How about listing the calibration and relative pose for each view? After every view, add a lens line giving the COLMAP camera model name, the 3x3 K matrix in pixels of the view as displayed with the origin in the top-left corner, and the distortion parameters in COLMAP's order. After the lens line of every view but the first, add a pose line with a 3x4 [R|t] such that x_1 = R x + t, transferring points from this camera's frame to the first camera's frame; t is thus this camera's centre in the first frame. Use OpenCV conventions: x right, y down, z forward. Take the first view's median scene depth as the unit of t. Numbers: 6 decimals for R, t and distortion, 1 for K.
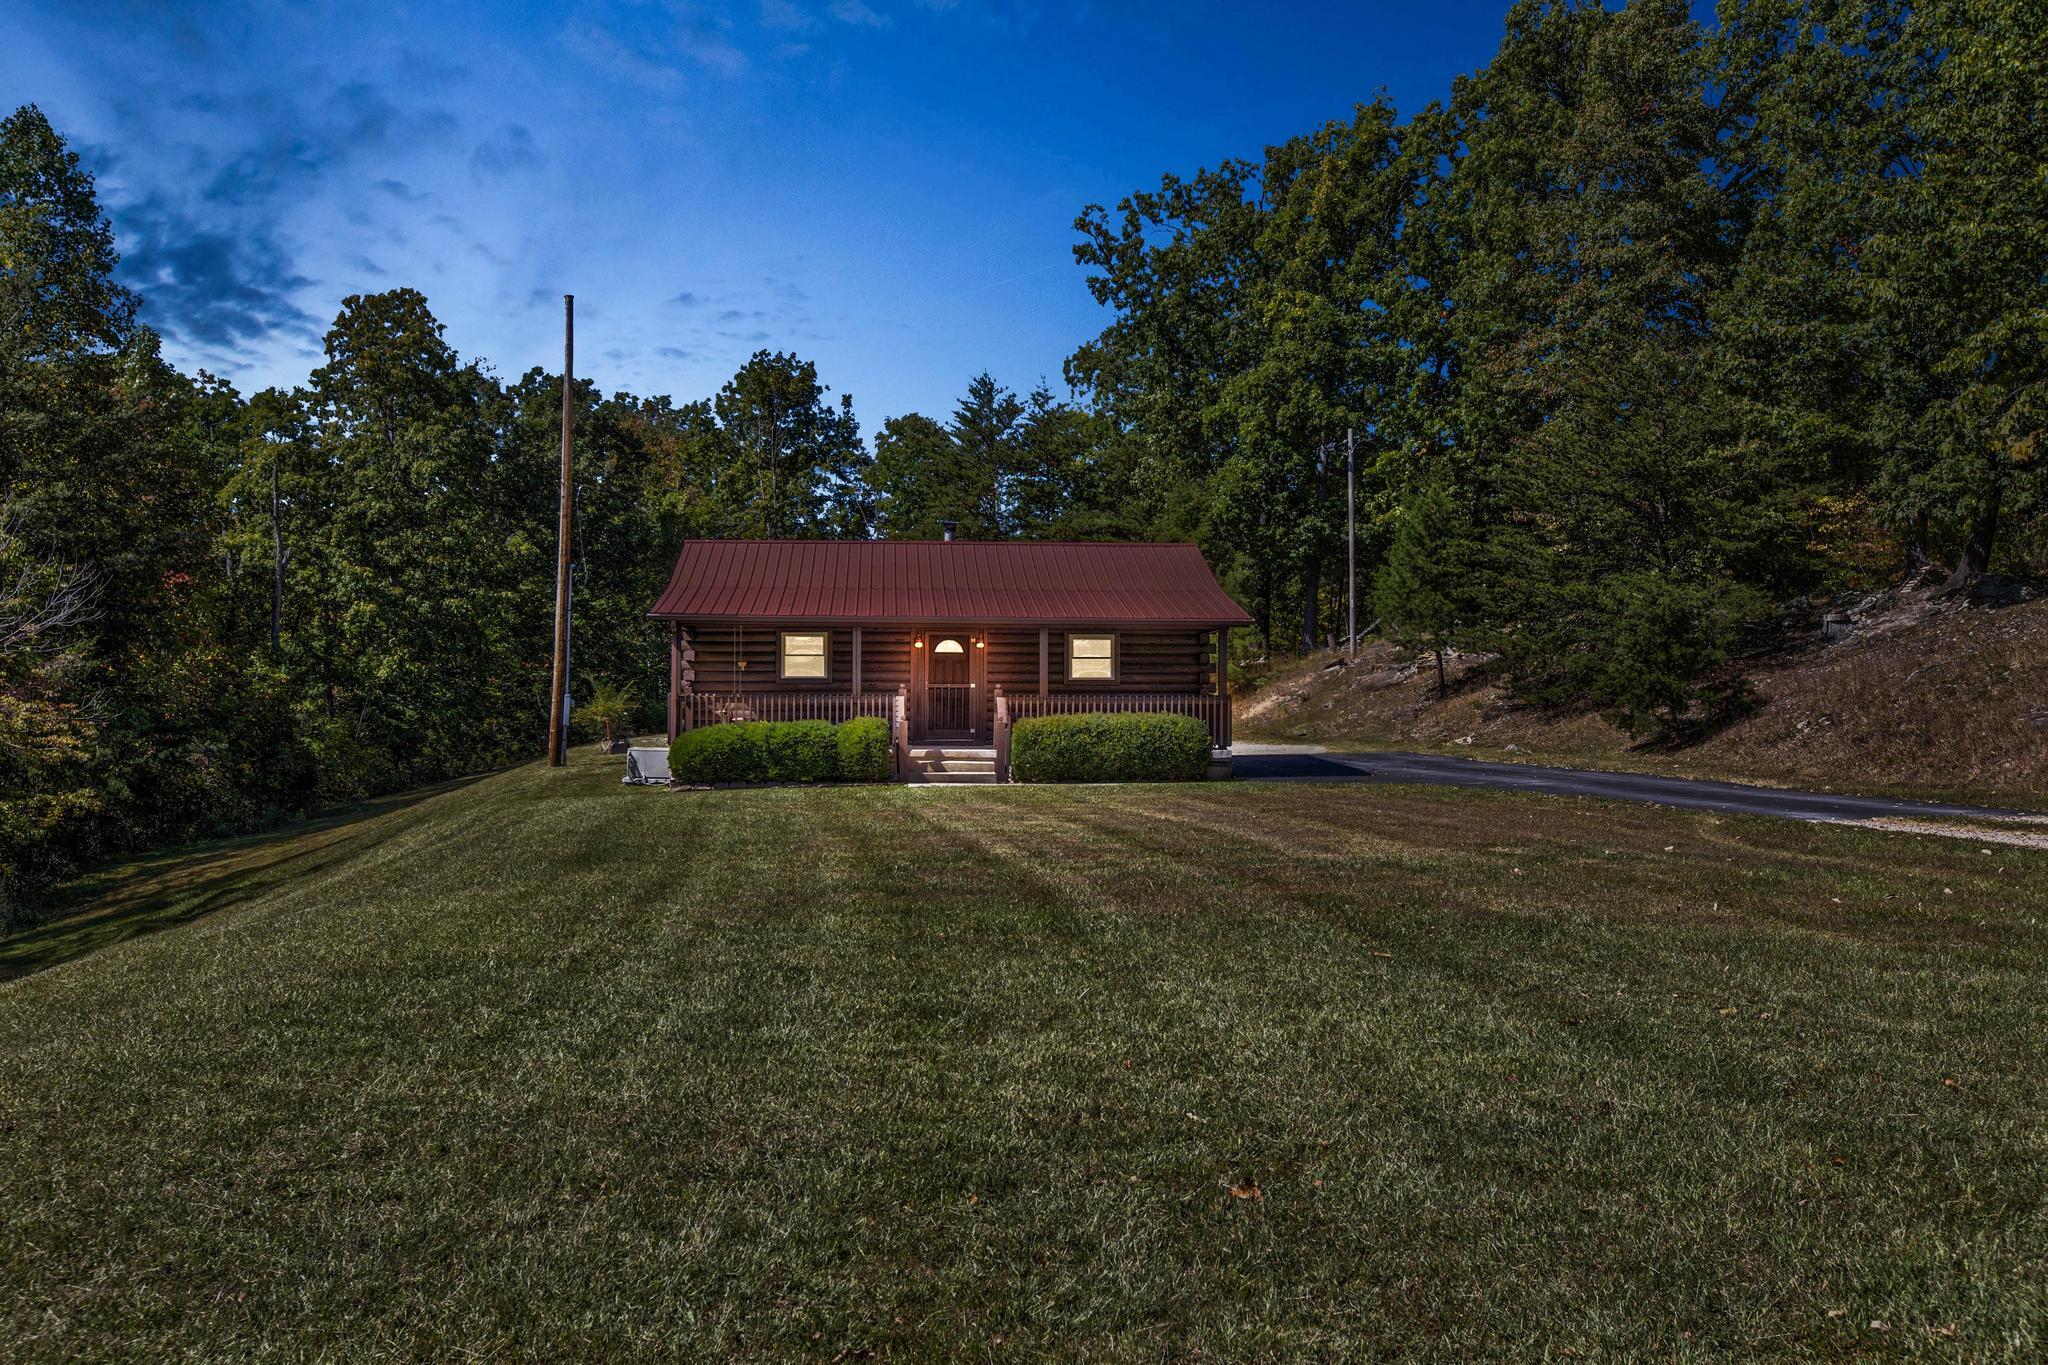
lens RADIAL K [[2032.0, 0, 1015.5], [0, 2032.0, 674.0], [0, 0, 1]] dist [-0.020186, 0.000000]
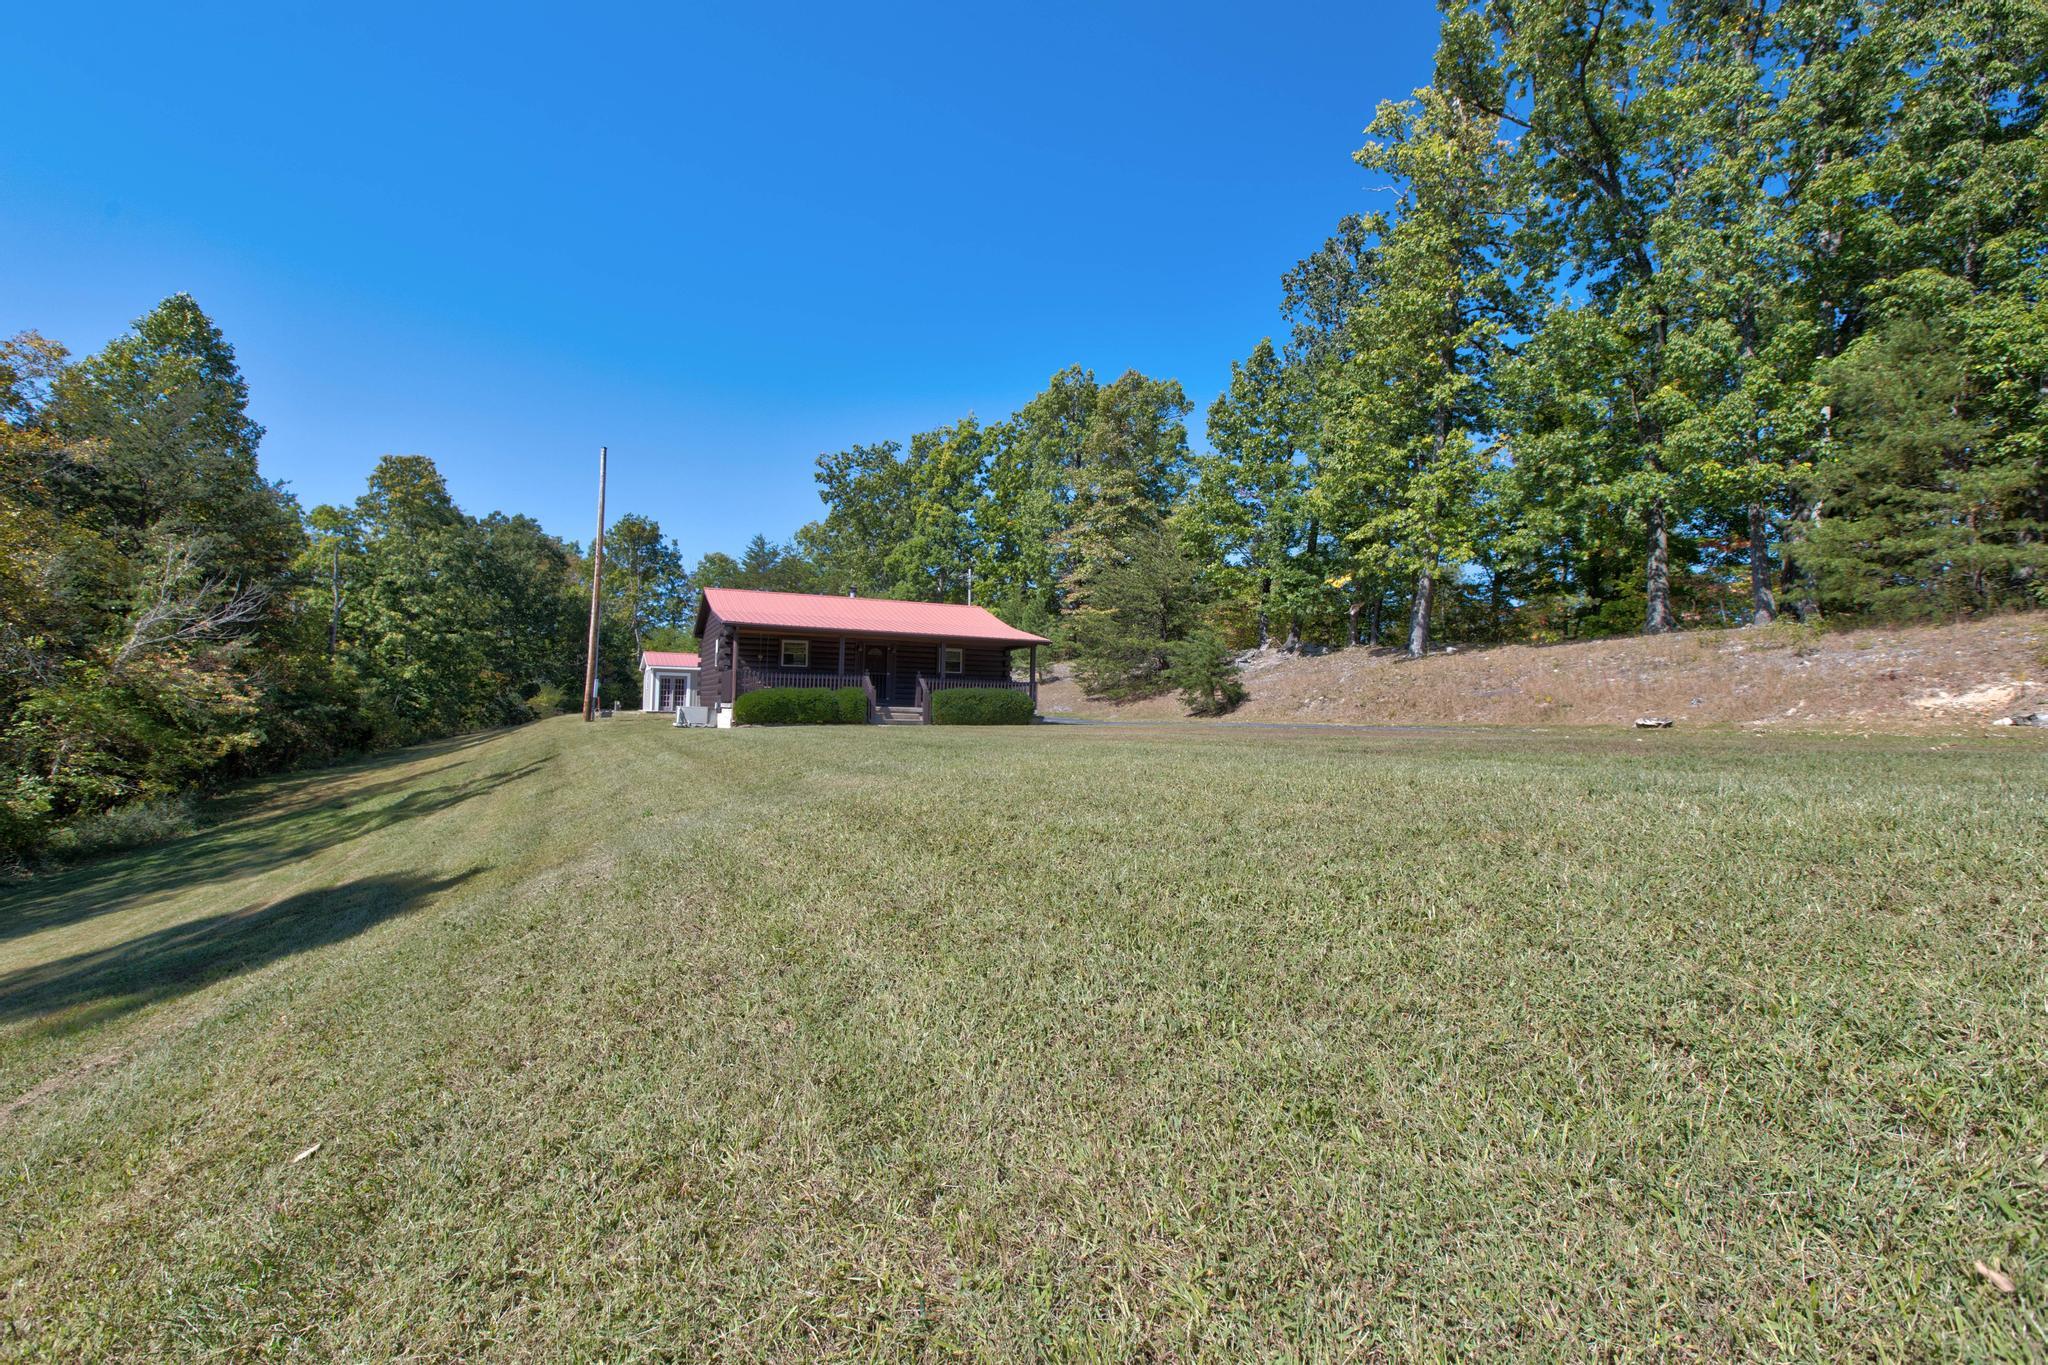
lens RADIAL K [[908.9, 0, 1025.0], [0, 908.9, 675.7], [0, 0, 1]] dist [0.002301, 0.000042]
pose [[0.934994, 0.028332, 0.353530, -0.093343], [-0.017989, 0.999309, -0.032511, 0.015220], [-0.354207, 0.024038, 0.934858, 0.095938]]
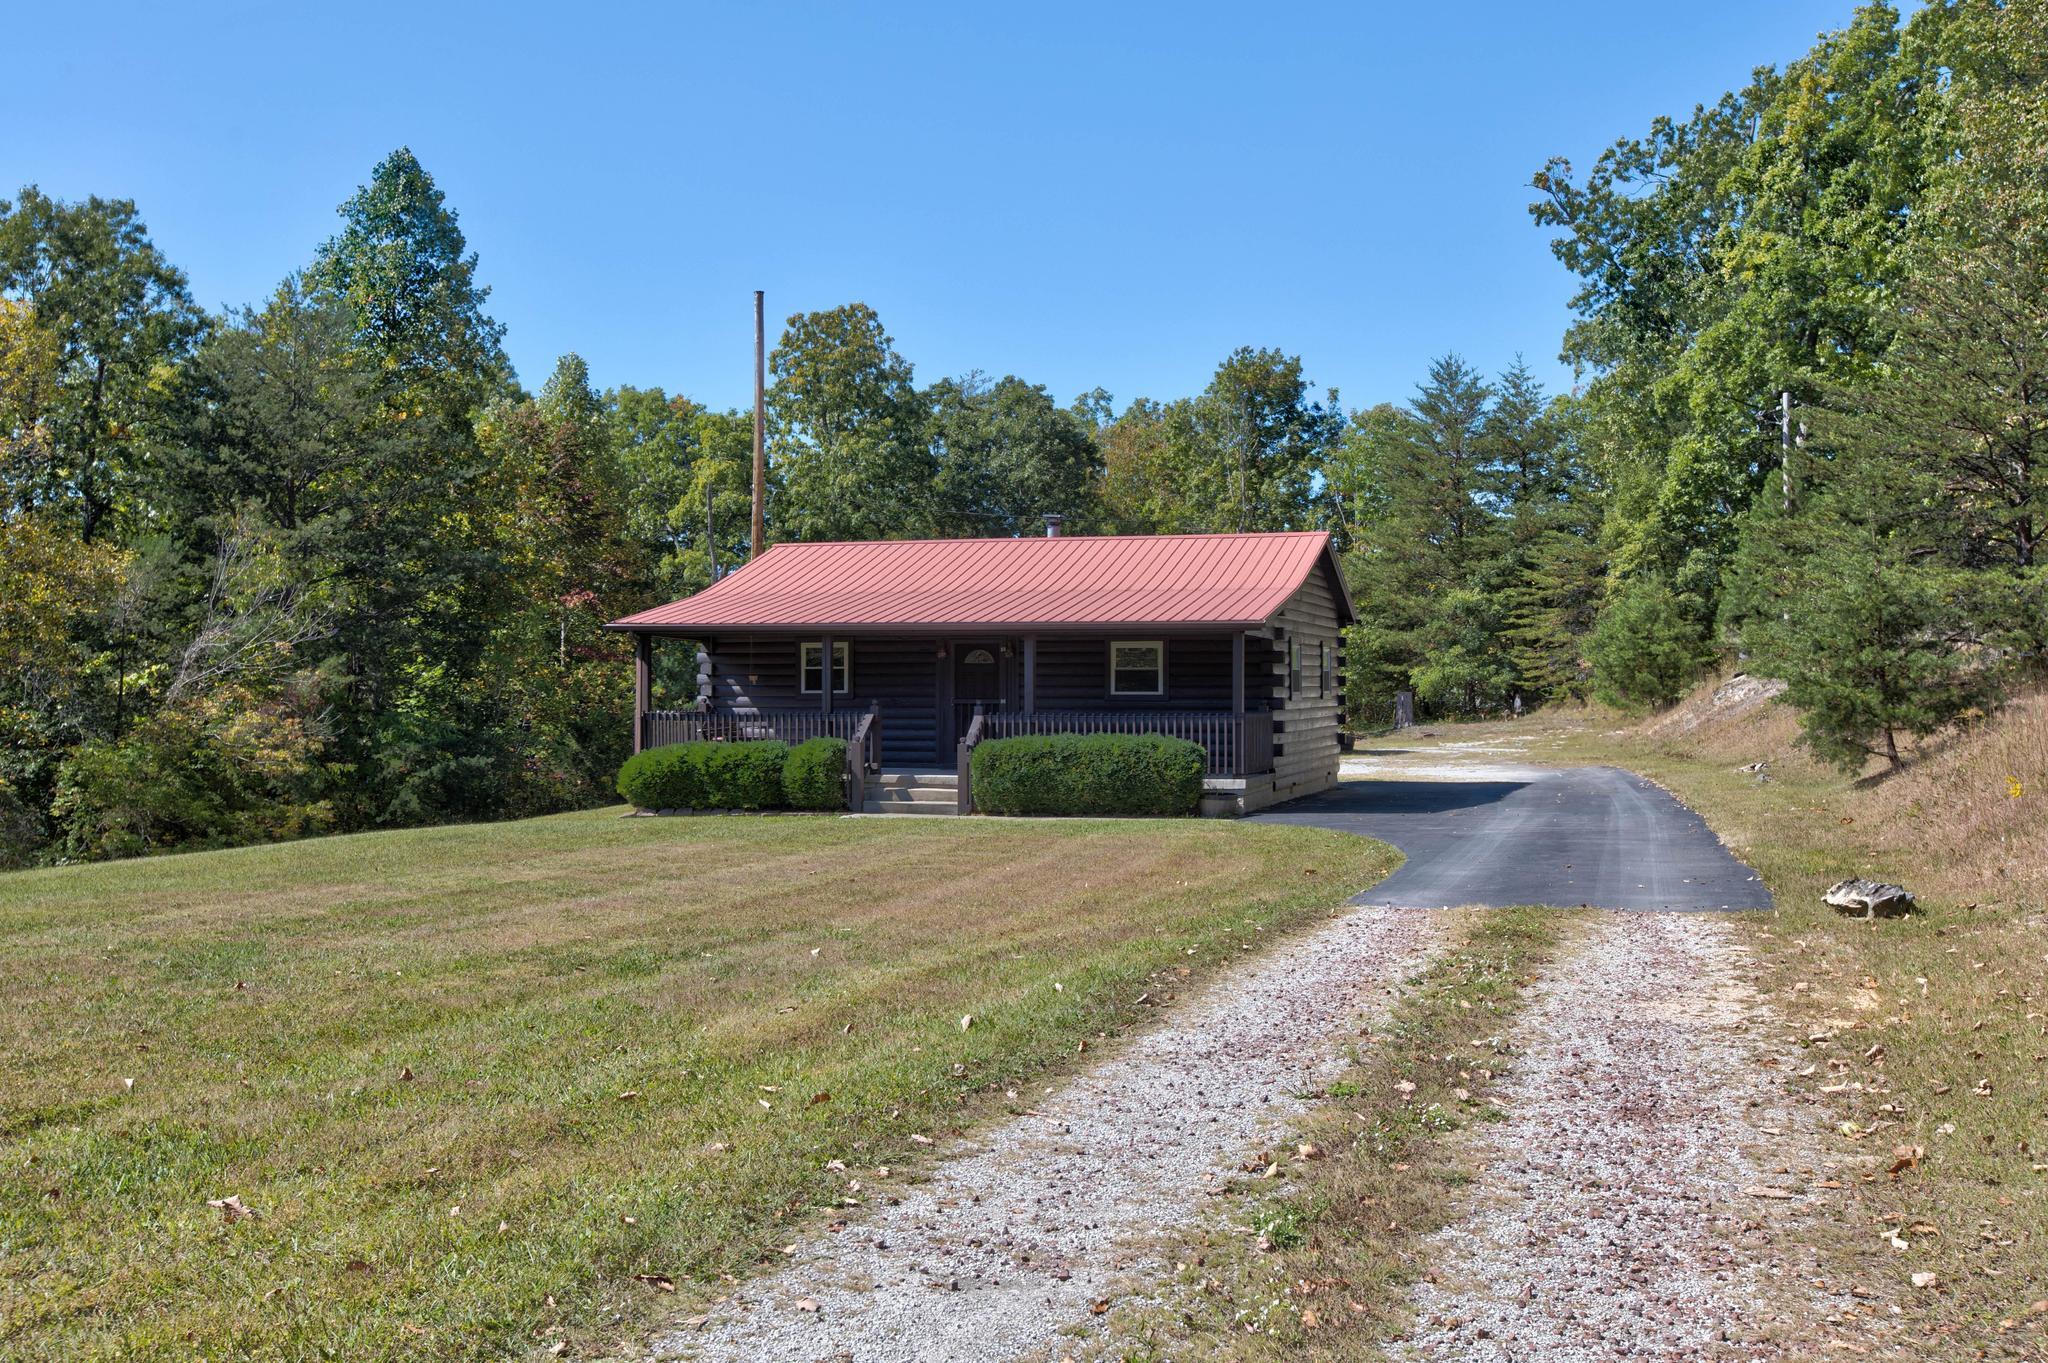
lens RADIAL K [[2032.0, 0, 1017.5], [0, 2032.0, 696.1], [0, 0, 1]] dist [-0.020186, 0.000000]
pose [[0.934757, -0.000096, -0.355289, 0.140381], [0.001613, 0.999991, 0.003972, 0.000101], [0.355285, -0.004286, 0.934748, 0.092413]]
